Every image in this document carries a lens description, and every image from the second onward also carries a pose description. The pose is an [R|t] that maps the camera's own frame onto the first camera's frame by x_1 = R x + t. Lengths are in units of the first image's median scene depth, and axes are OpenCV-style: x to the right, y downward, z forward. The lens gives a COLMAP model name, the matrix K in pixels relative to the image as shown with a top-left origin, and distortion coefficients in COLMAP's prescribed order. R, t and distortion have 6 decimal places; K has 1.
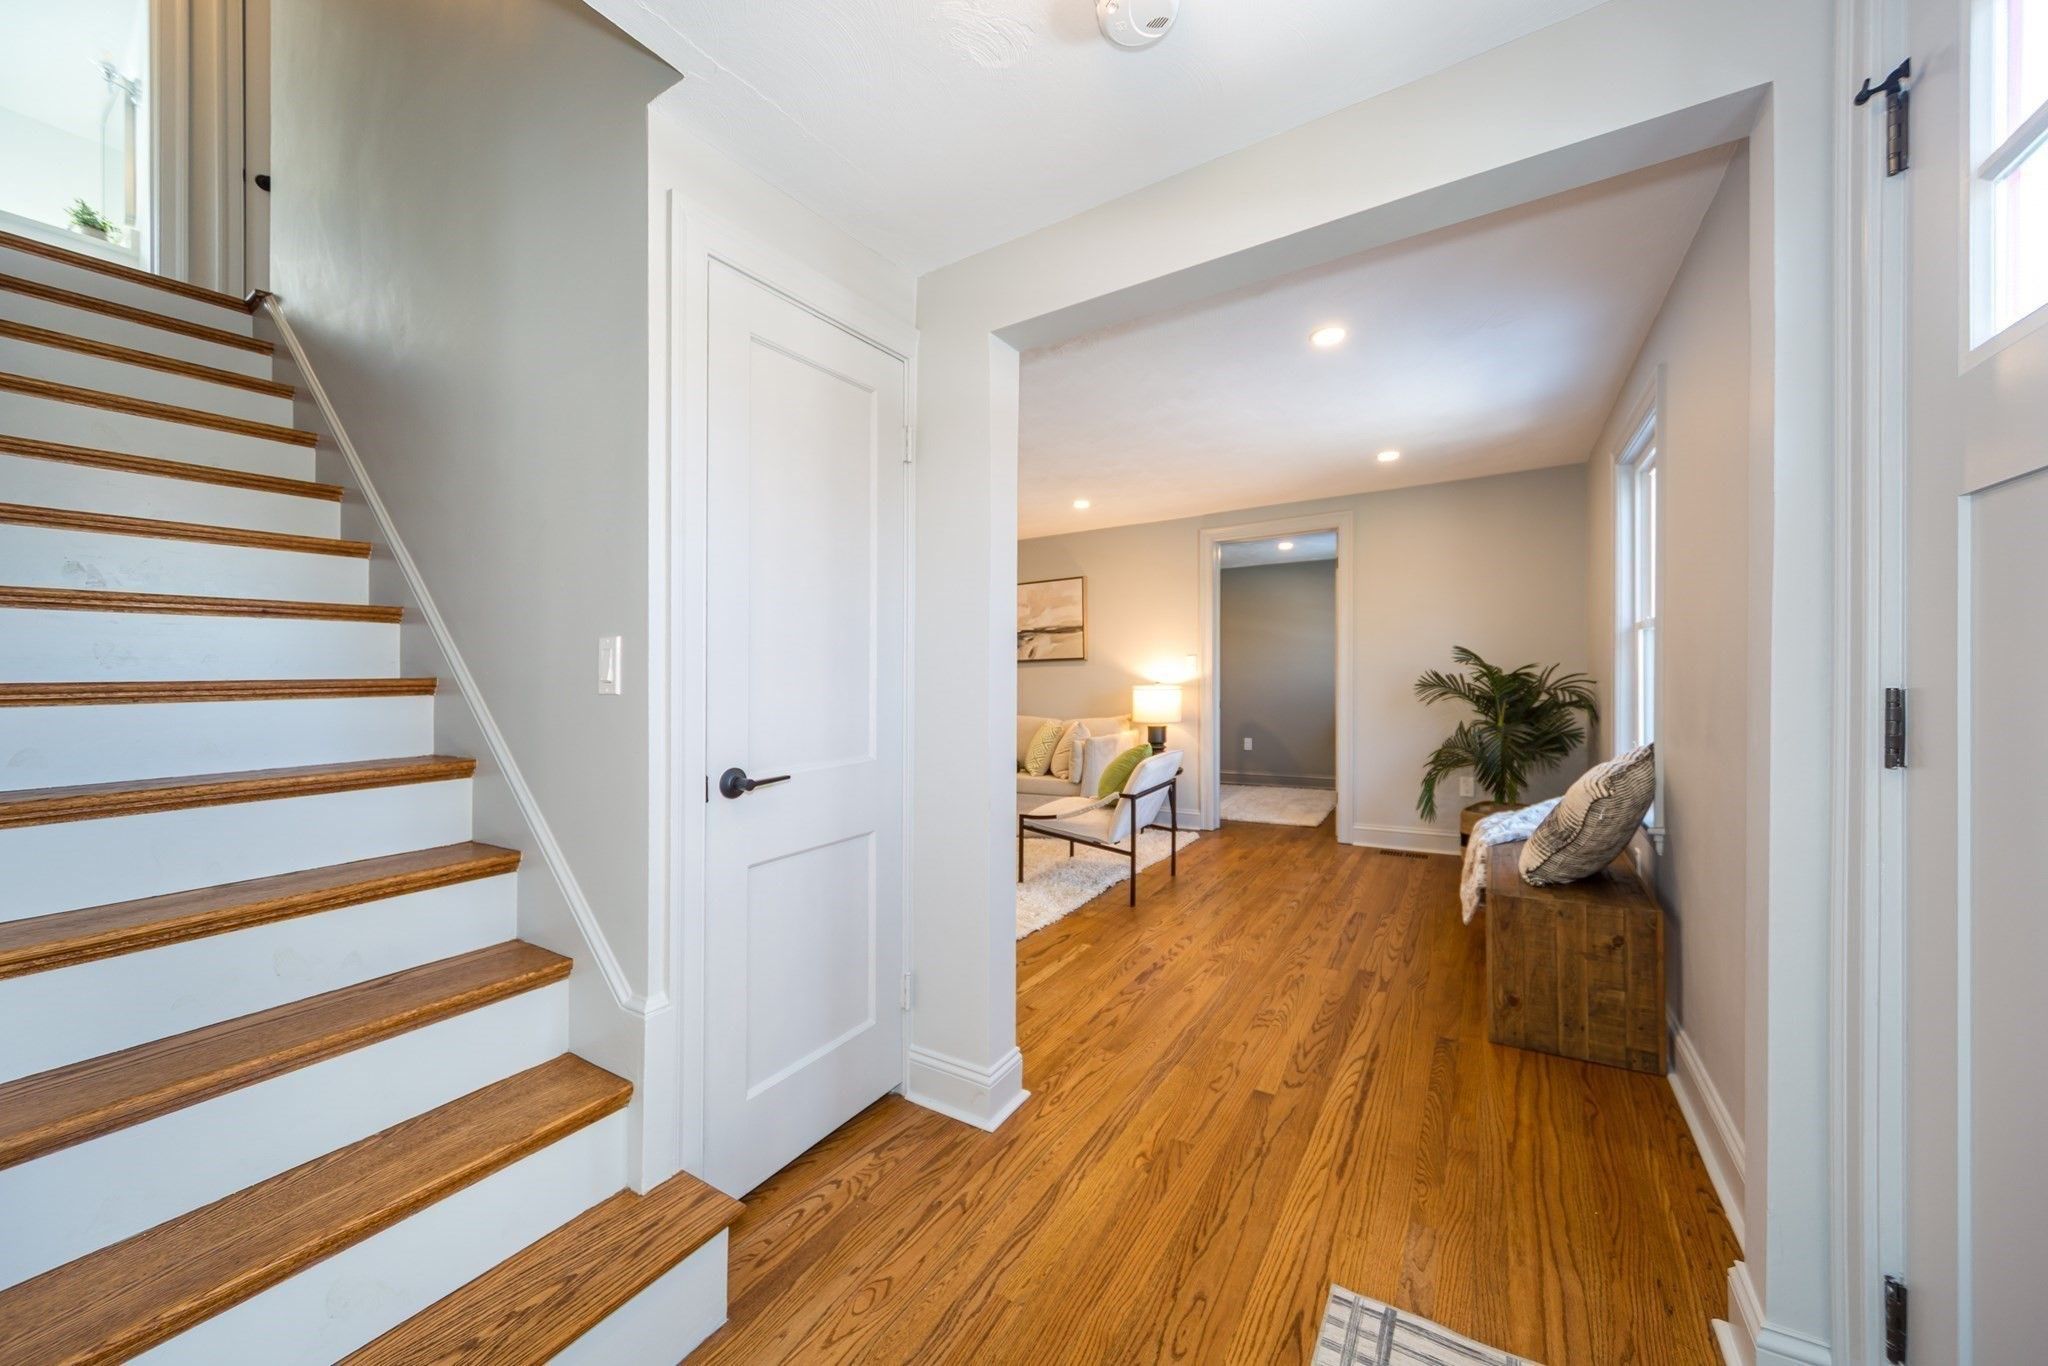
lens RADIAL K [[755.1, 0, 1035.9], [0, 755.1, 670.6], [0, 0, 1]] dist [0.006685, -0.000114]
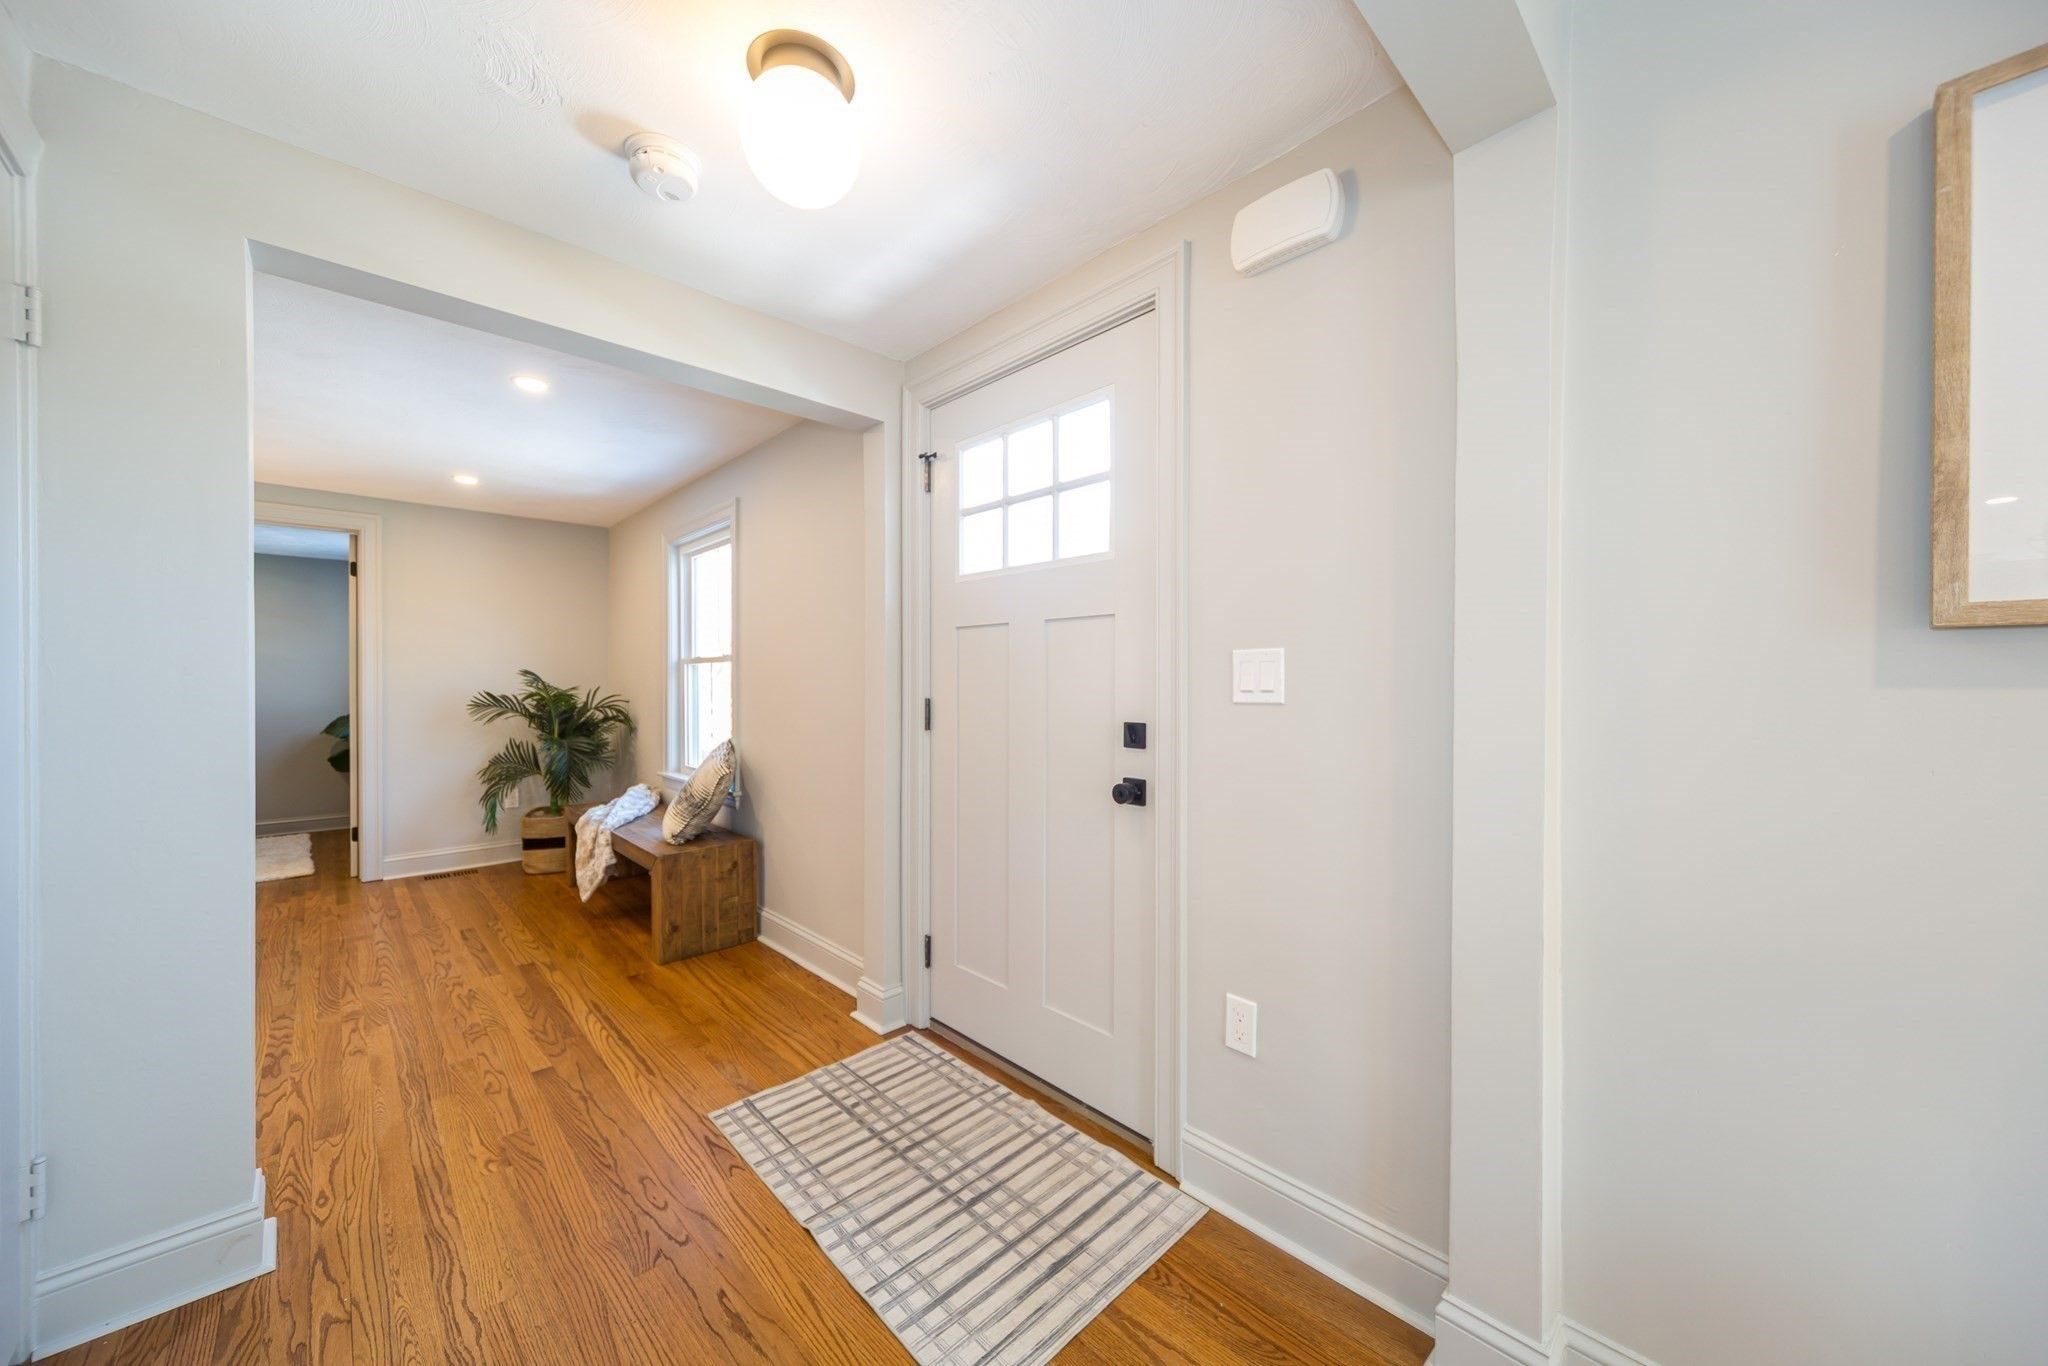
lens RADIAL K [[755.1, 0, 1022.8], [0, 755.1, 693.0], [0, 0, 1]] dist [0.006685, -0.000114]
pose [[0.235876, 0.009437, 0.971737, -0.586178], [-0.006132, 0.999947, -0.008222, 0.011800], [-0.971764, -0.004019, 0.235922, 0.056020]]
